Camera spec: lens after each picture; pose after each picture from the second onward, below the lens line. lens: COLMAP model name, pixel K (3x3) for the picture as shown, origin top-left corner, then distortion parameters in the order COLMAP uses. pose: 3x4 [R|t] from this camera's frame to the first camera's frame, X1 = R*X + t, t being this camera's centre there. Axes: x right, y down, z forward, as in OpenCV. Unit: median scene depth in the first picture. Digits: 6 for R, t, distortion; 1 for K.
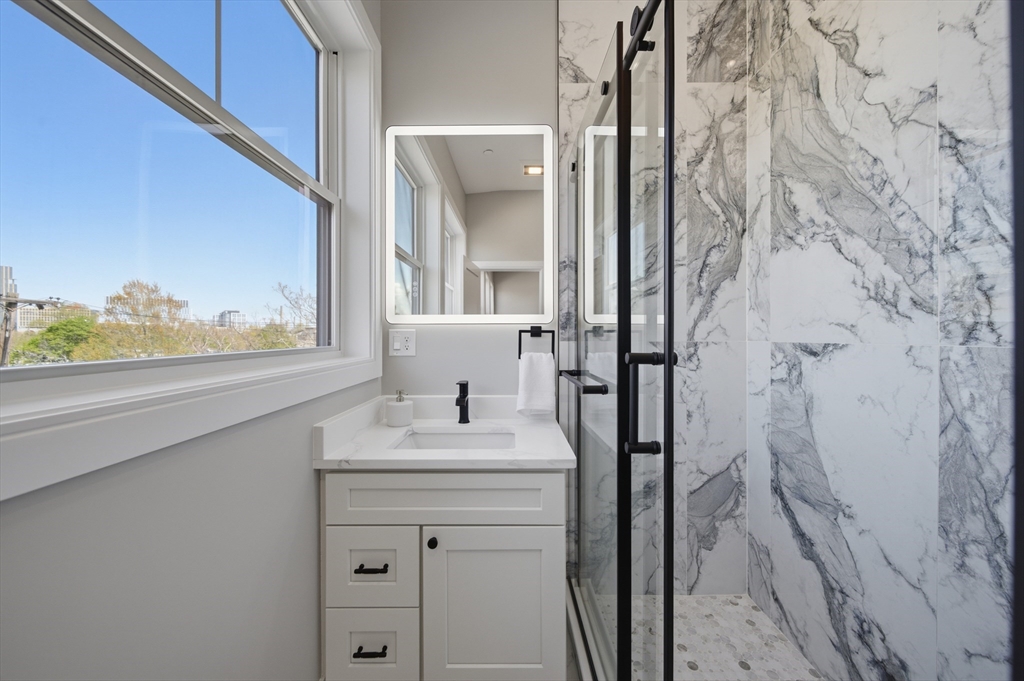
lens RADIAL K [[358.9, 0, 513.2], [0, 358.9, 336.6], [0, 0, 1]] dist [-0.004719, -0.000223]
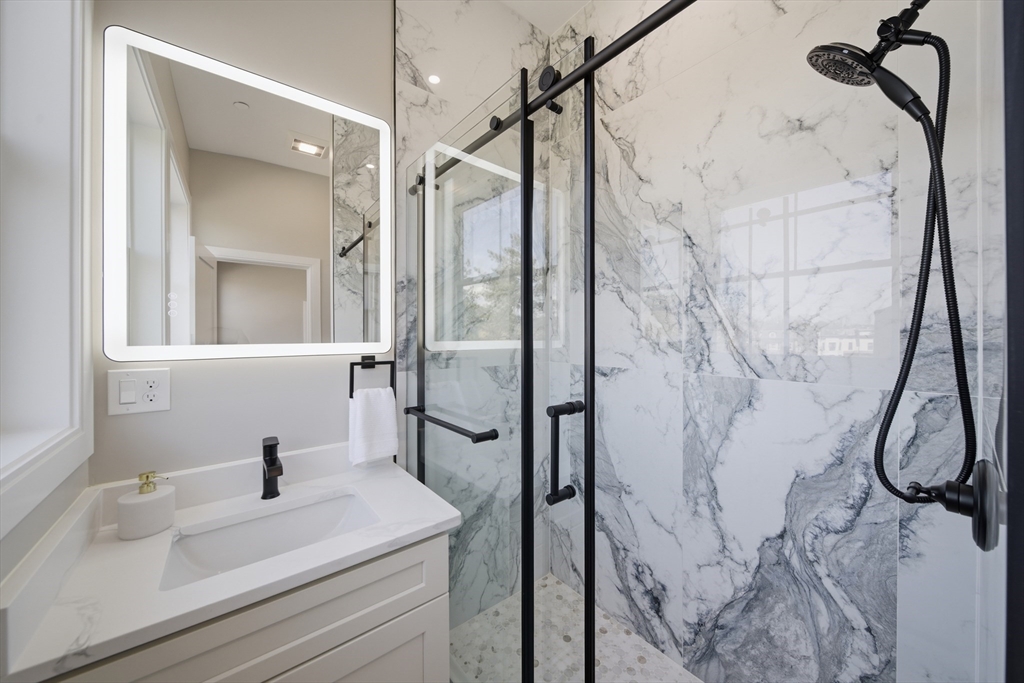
lens RADIAL K [[358.9, 0, 512.6], [0, 358.9, 335.0], [0, 0, 1]] dist [-0.004719, -0.000223]
pose [[0.781494, -0.001155, 0.623911, -0.259502], [0.001033, 0.999999, 0.000558, -0.103358], [-0.623911, 0.000209, 0.781495, 0.181437]]
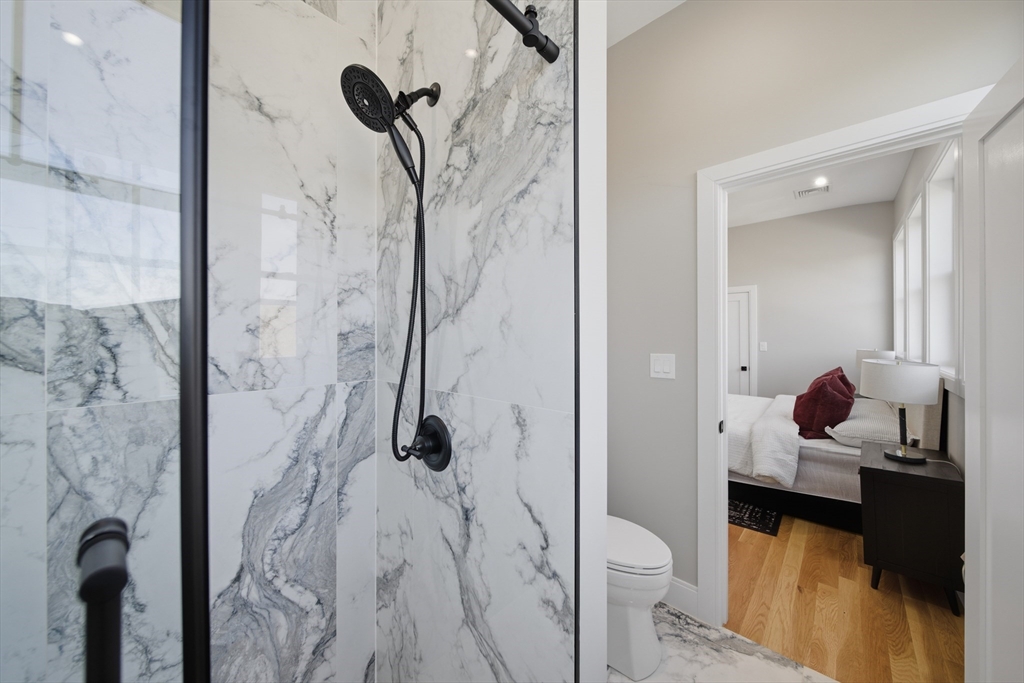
lens RADIAL K [[358.9, 0, 508.3], [0, 358.9, 335.4], [0, 0, 1]] dist [-0.004719, -0.000223]
pose [[-0.732399, 0.005031, 0.680857, -0.095364], [0.004153, 0.999987, -0.002922, -0.103496], [-0.680863, 0.000687, -0.732411, 0.648800]]
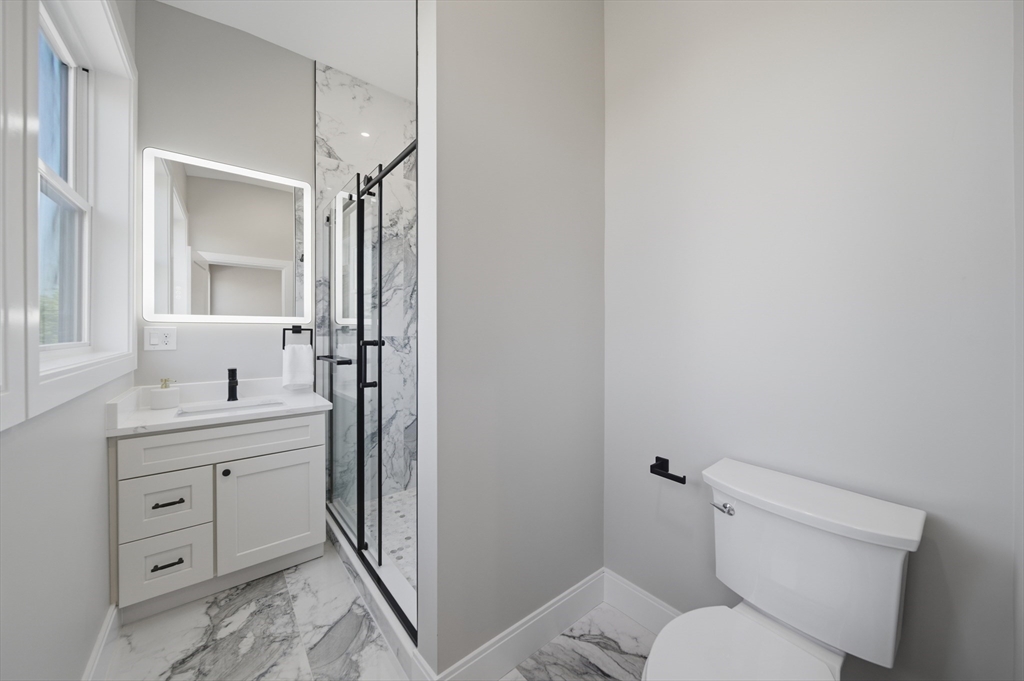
lens RADIAL K [[358.9, 0, 516.4], [0, 358.9, 332.8], [0, 0, 1]] dist [-0.004719, -0.000223]
pose [[0.774792, 0.000133, 0.632217, -0.202852], [0.000411, 1.000000, -0.000715, 0.000637], [-0.632217, 0.000814, 0.774791, -0.793933]]
